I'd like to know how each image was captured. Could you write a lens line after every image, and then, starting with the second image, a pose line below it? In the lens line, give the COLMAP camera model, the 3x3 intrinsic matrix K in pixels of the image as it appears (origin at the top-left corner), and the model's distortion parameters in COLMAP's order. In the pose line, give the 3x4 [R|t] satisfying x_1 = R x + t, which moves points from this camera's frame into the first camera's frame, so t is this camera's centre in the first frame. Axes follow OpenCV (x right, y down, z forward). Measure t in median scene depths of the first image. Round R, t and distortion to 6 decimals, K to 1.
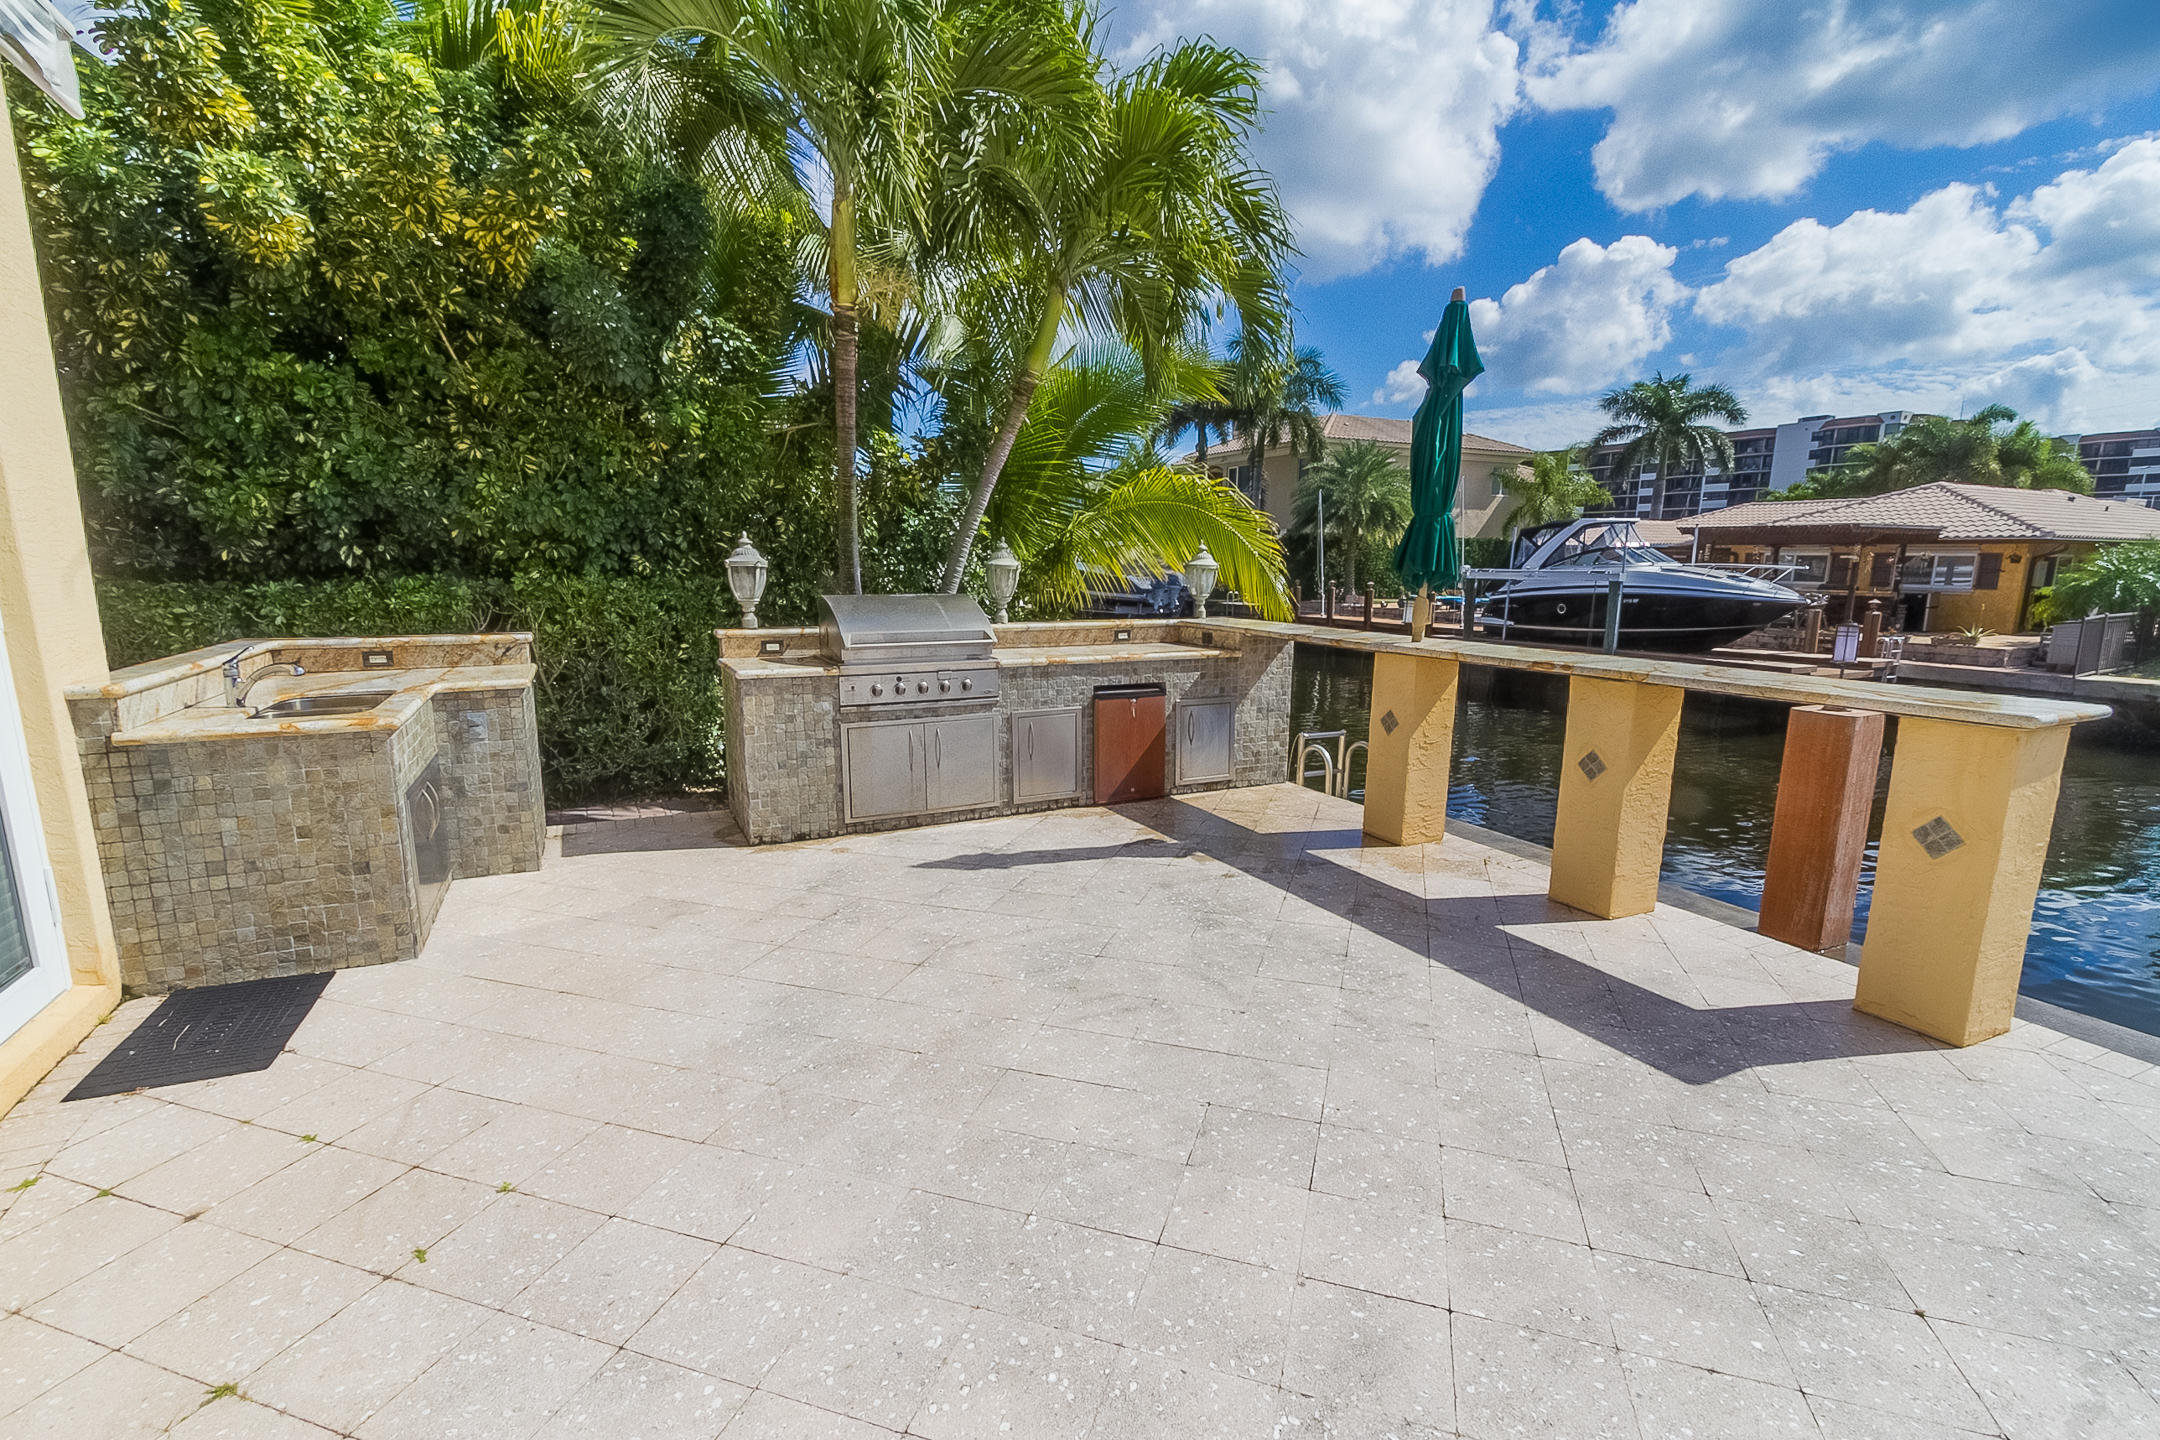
lens RADIAL K [[979.0, 0, 1081.0], [0, 979.0, 748.8], [0, 0, 1]] dist [0.004259, -0.001827]
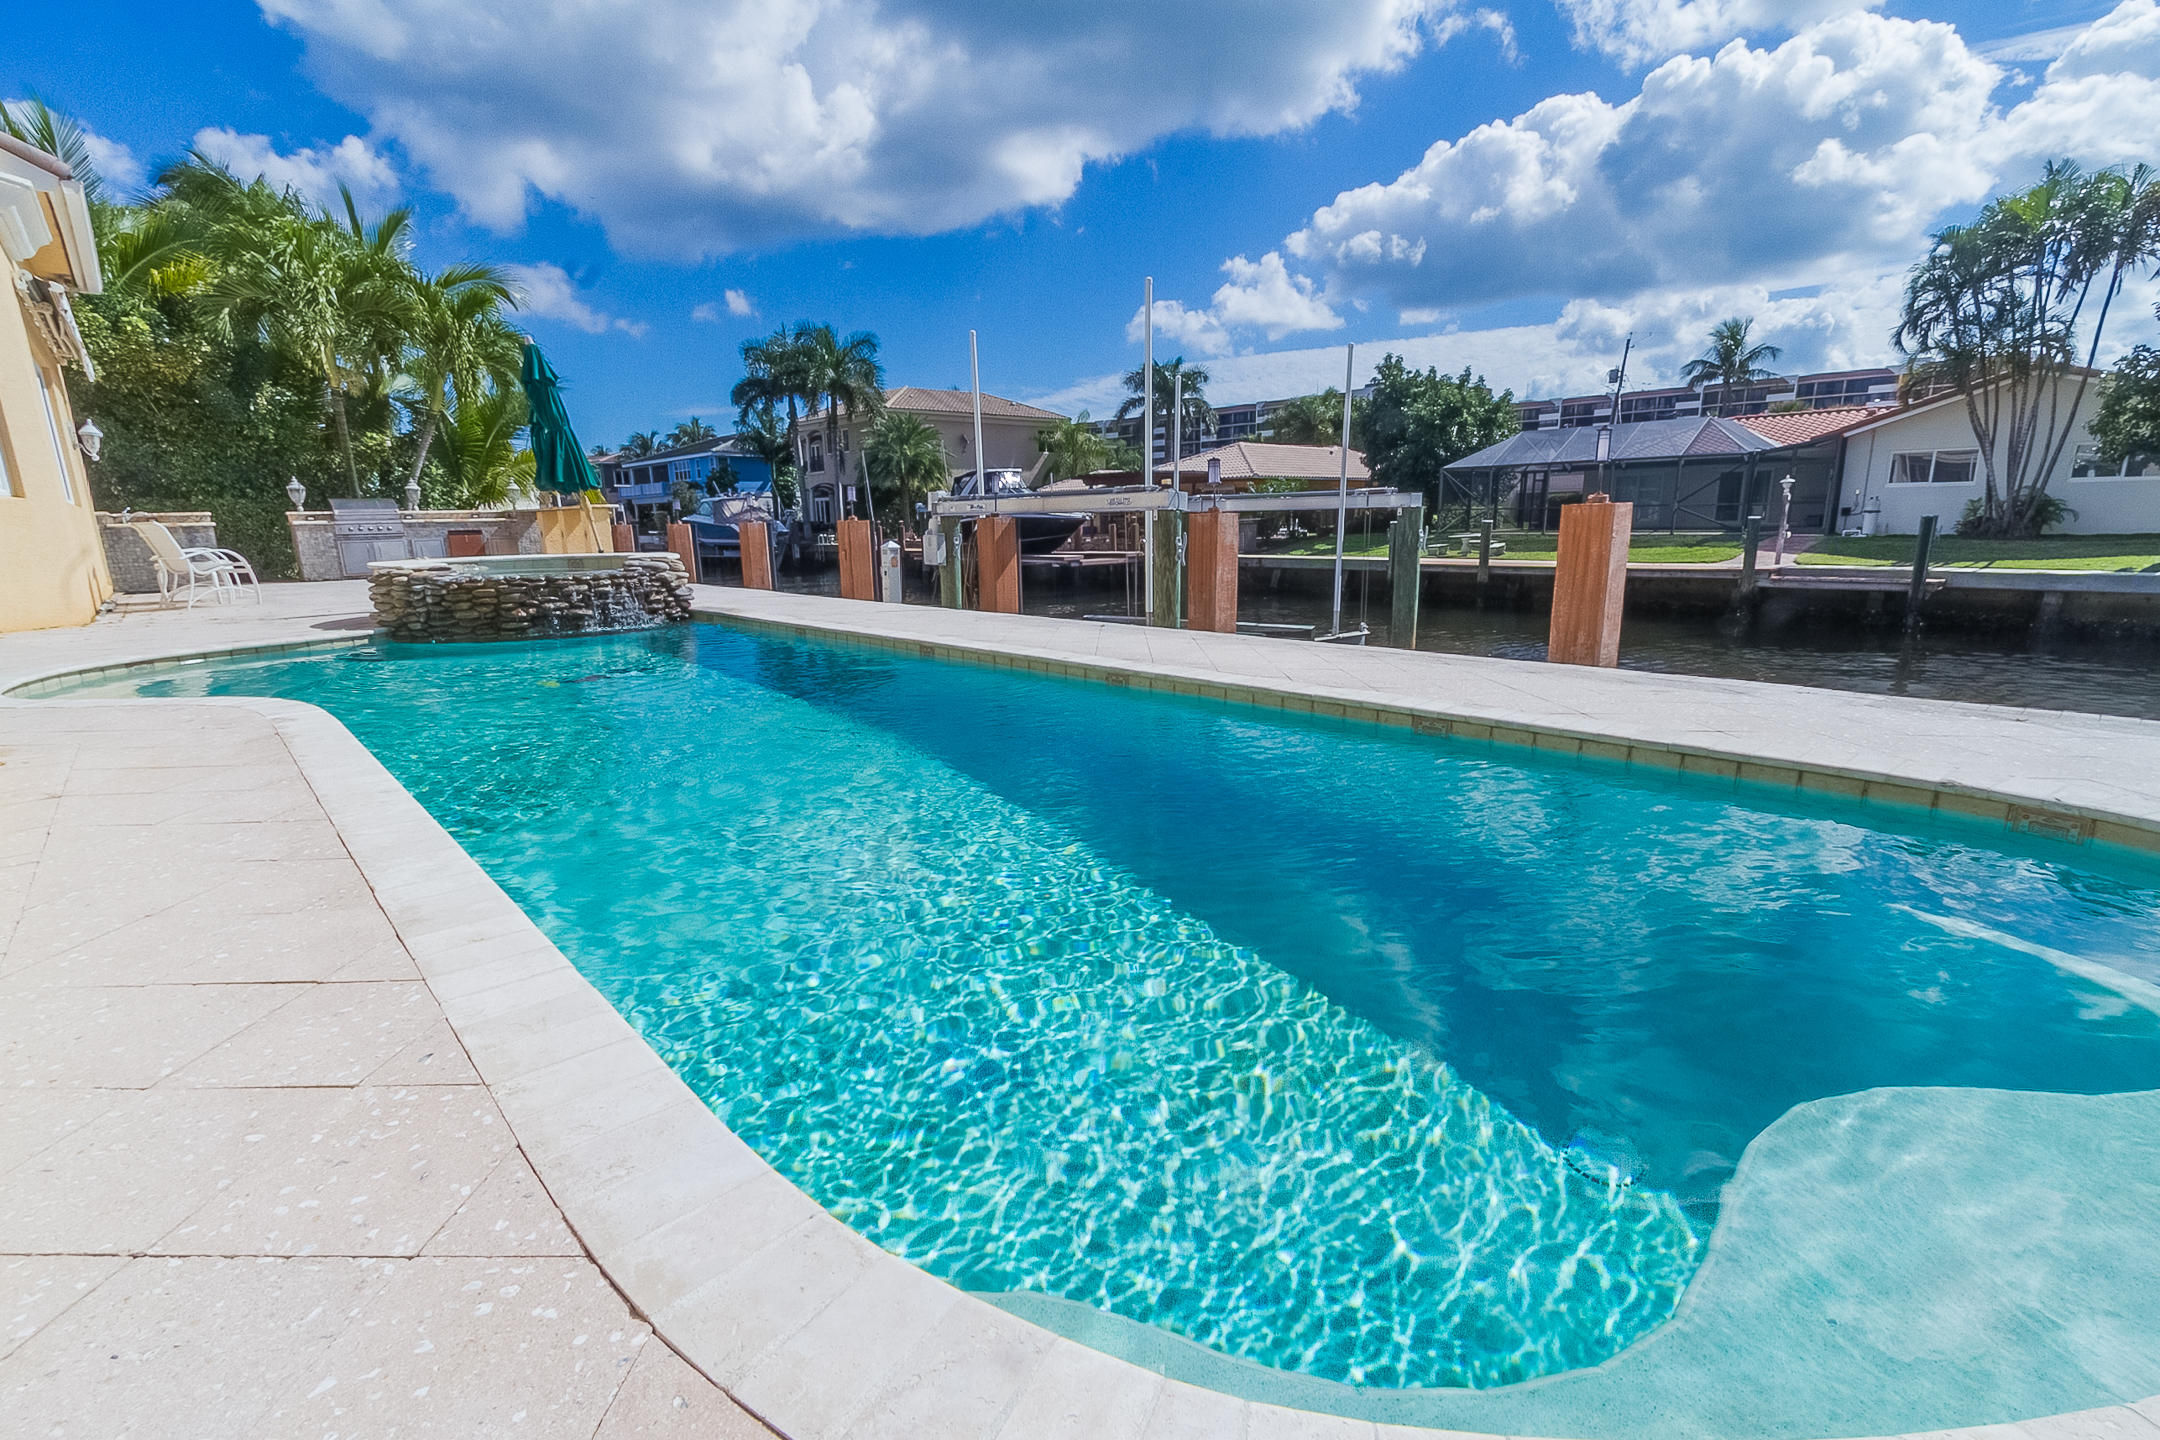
lens RADIAL K [[979.0, 0, 1078.4], [0, 979.0, 738.4], [0, 0, 1]] dist [0.004259, -0.001827]
pose [[0.960464, -0.087504, 0.264294, 0.953343], [0.079567, 0.996002, 0.040611, 0.558236], [-0.266791, -0.017976, 0.963587, -2.197642]]
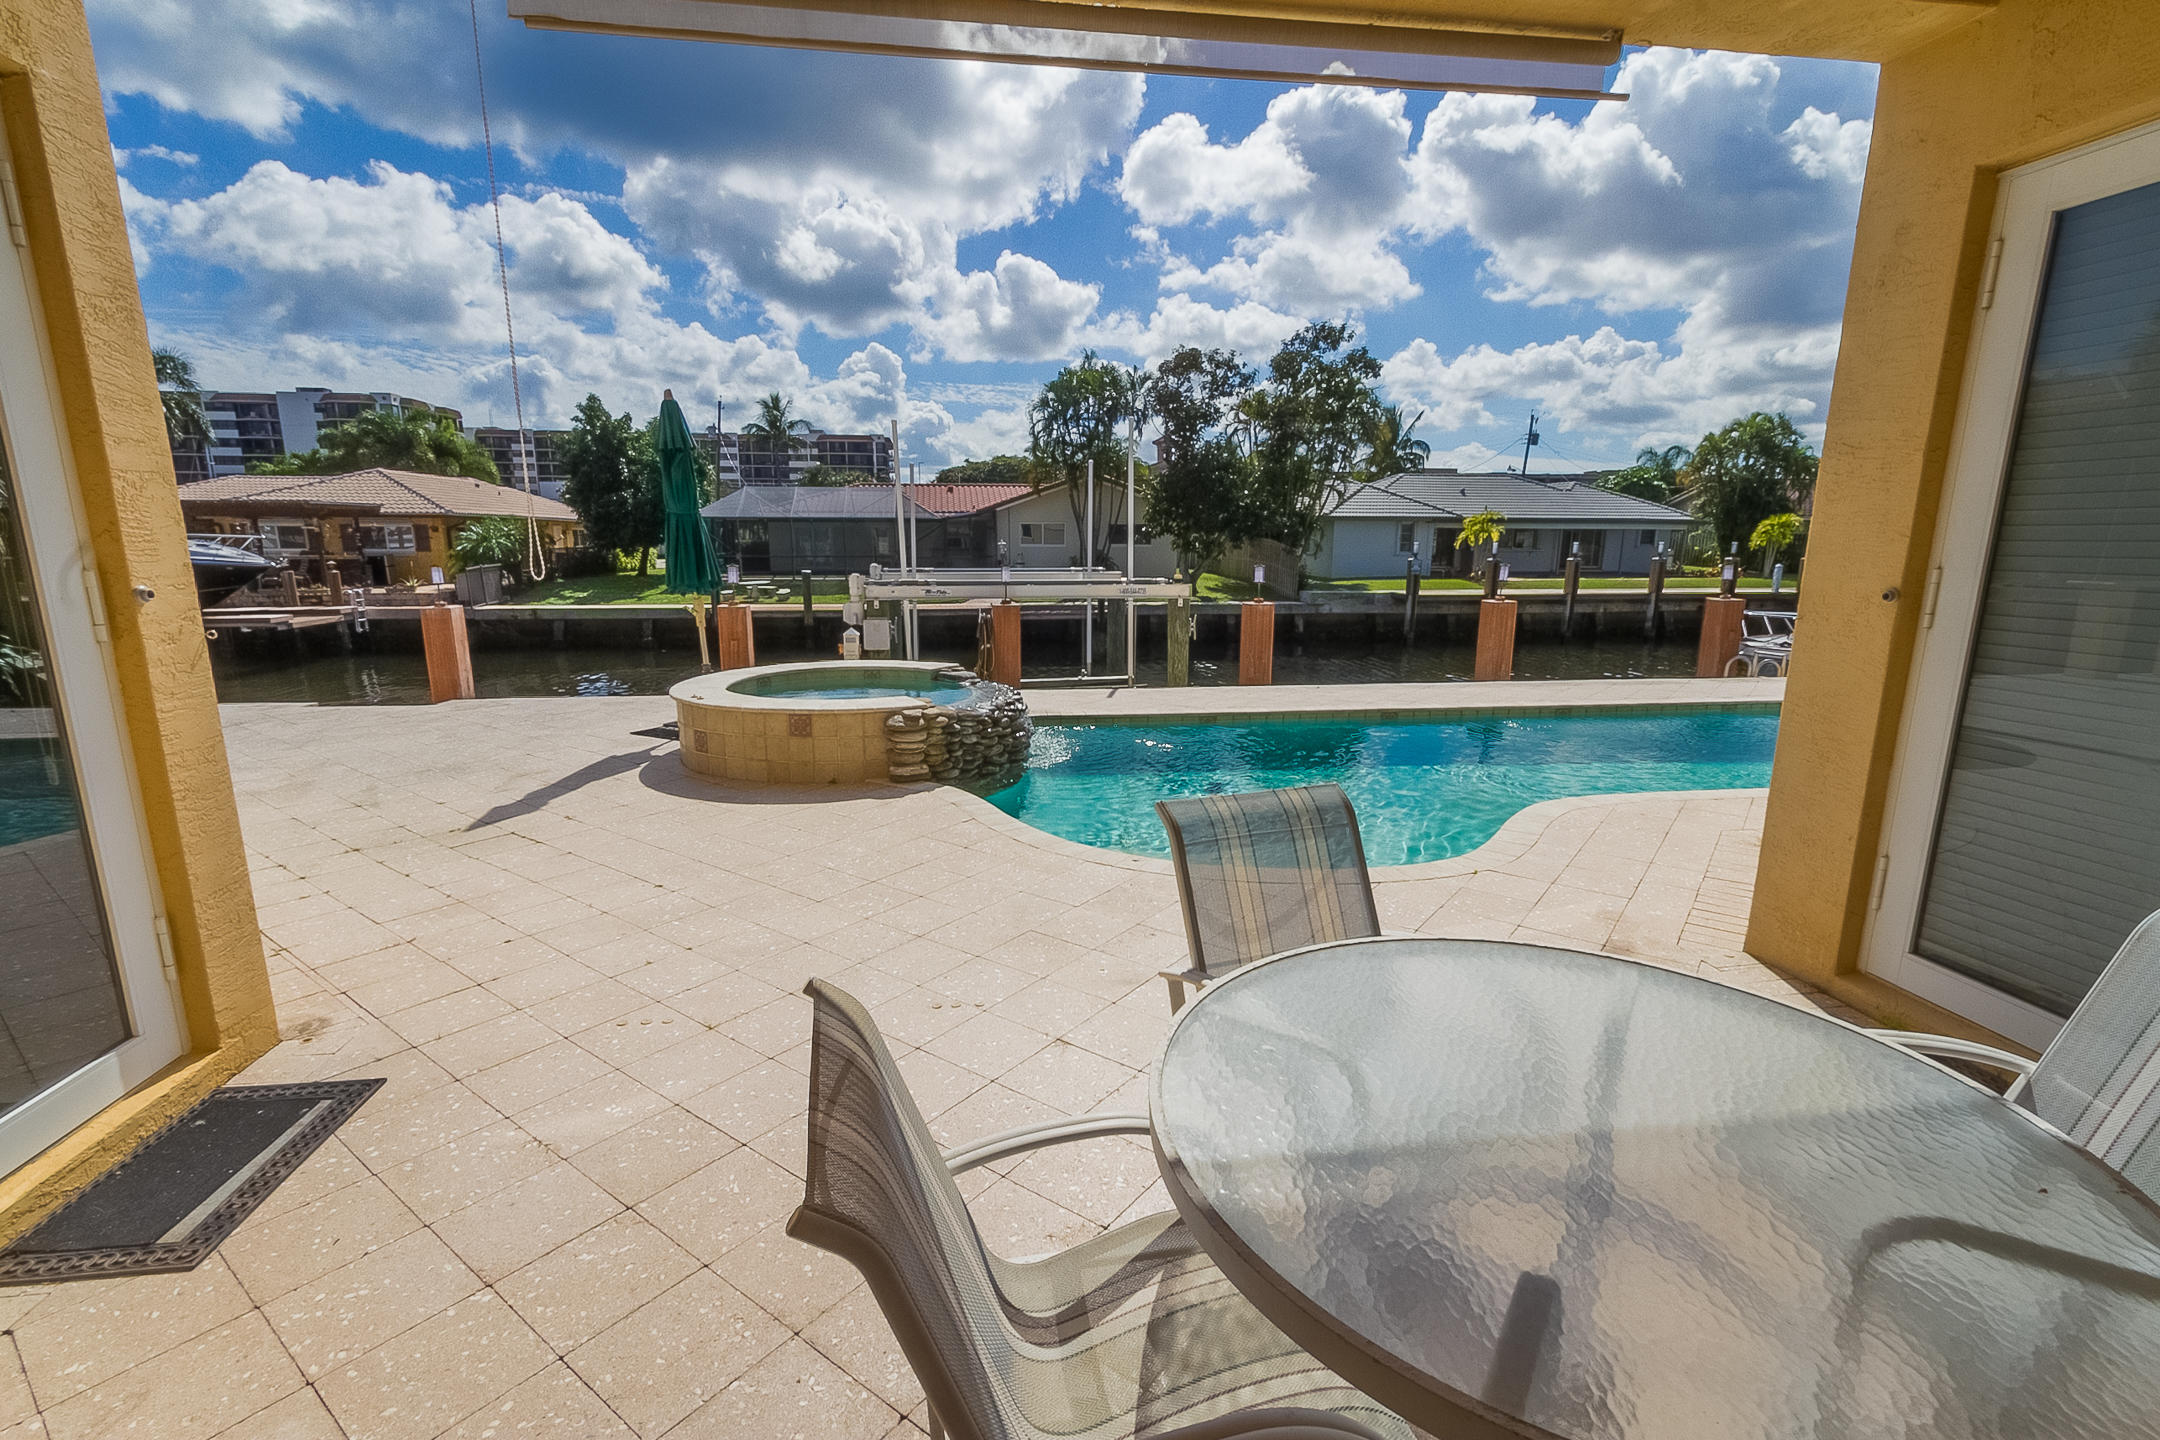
lens RADIAL K [[979.0, 0, 1106.2], [0, 979.0, 729.1], [0, 0, 1]] dist [0.004259, -0.001827]
pose [[0.316946, -0.194940, 0.928194, -0.415227], [0.180499, 0.973161, 0.142750, 0.252720], [-0.931110, 0.122294, 0.343626, -1.484070]]
